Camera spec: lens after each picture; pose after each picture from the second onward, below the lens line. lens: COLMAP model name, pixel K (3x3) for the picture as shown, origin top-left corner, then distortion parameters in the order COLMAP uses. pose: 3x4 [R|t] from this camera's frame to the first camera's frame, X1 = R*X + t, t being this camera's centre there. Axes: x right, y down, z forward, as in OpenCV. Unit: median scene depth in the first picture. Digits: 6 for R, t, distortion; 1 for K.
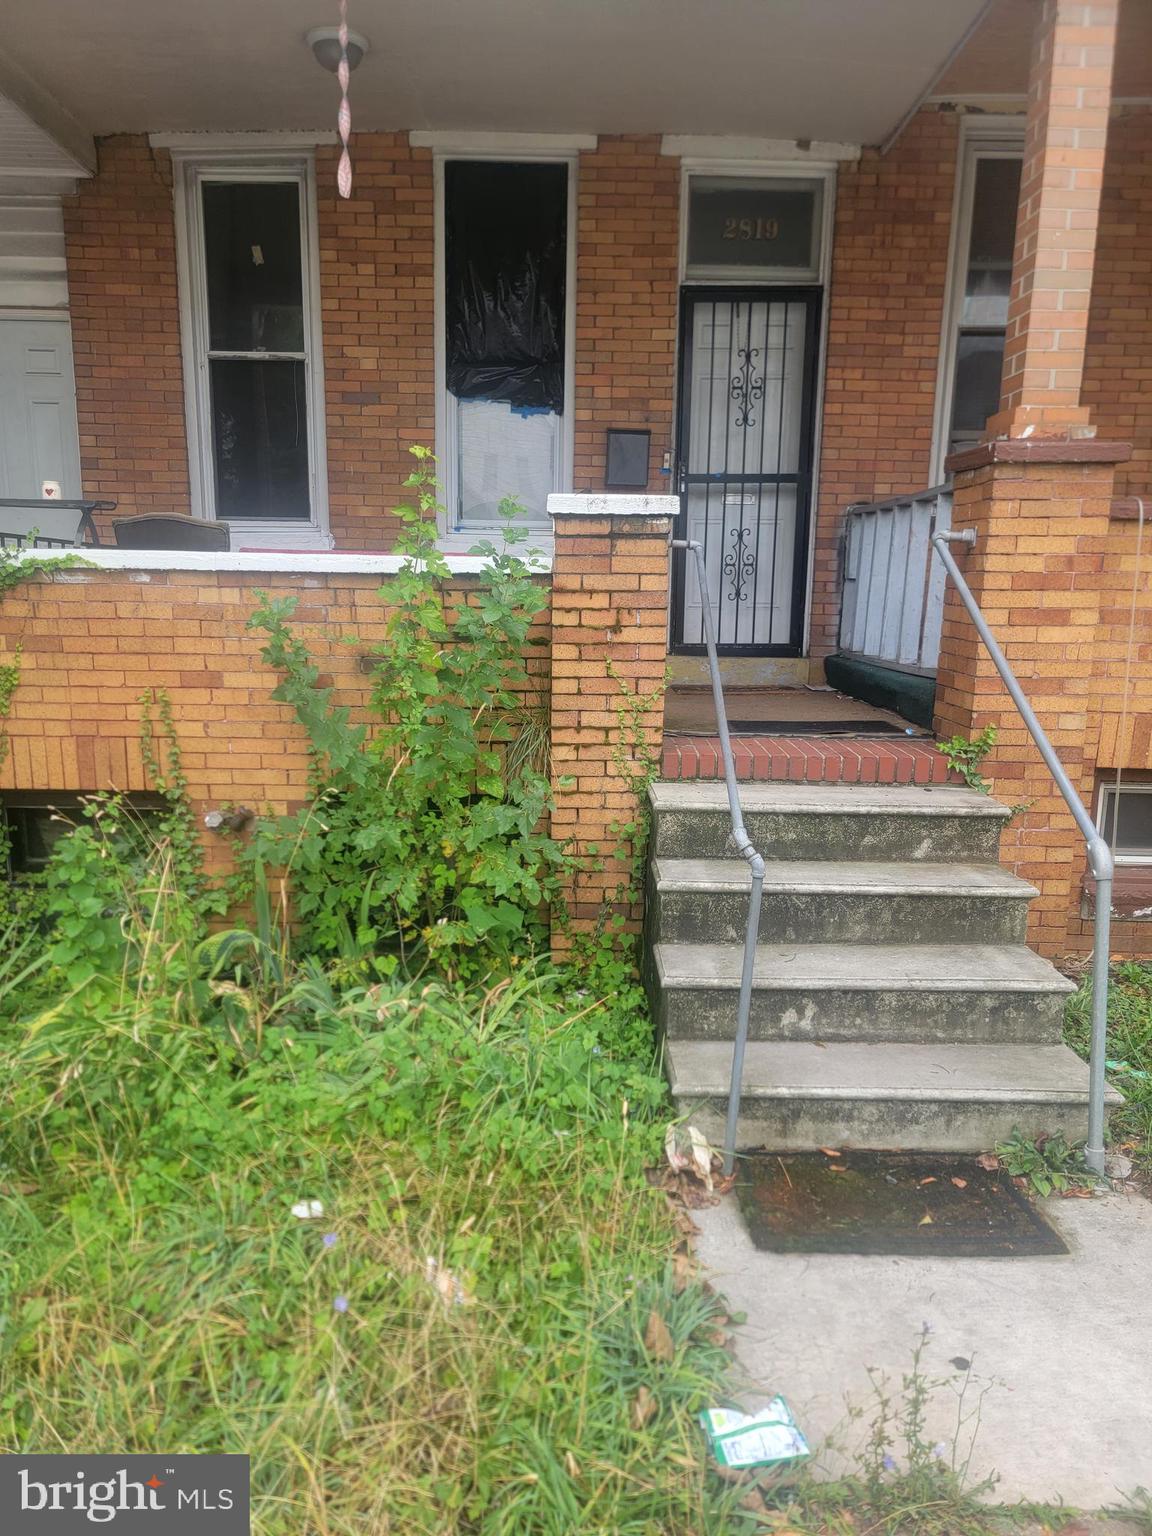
lens RADIAL K [[1085.1, 0, 576.0], [0, 1085.1, 768.0], [0, 0, 1]] dist [0.088302, -0.099449]
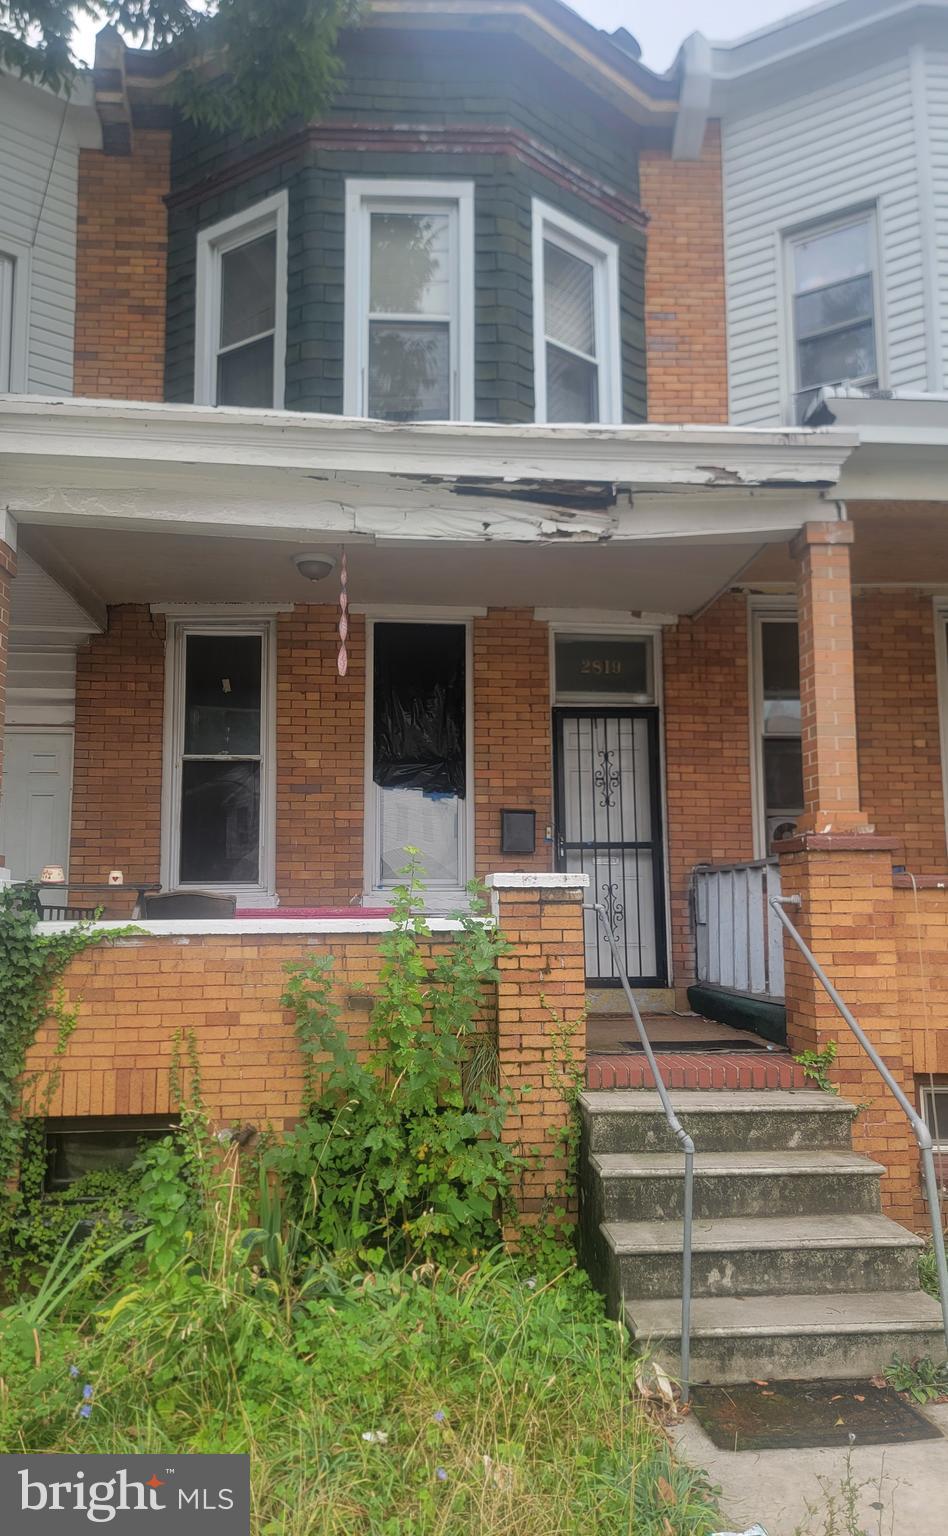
lens RADIAL K [[1028.3, 0, 474.0], [0, 1028.3, 768.0], [0, 0, 1]] dist [0.066142, -0.042240]
pose [[0.998506, -0.011212, 0.053481, -0.114232], [0.027069, 0.951688, -0.305873, 0.019135], [-0.047467, 0.306863, 0.950569, -0.269468]]
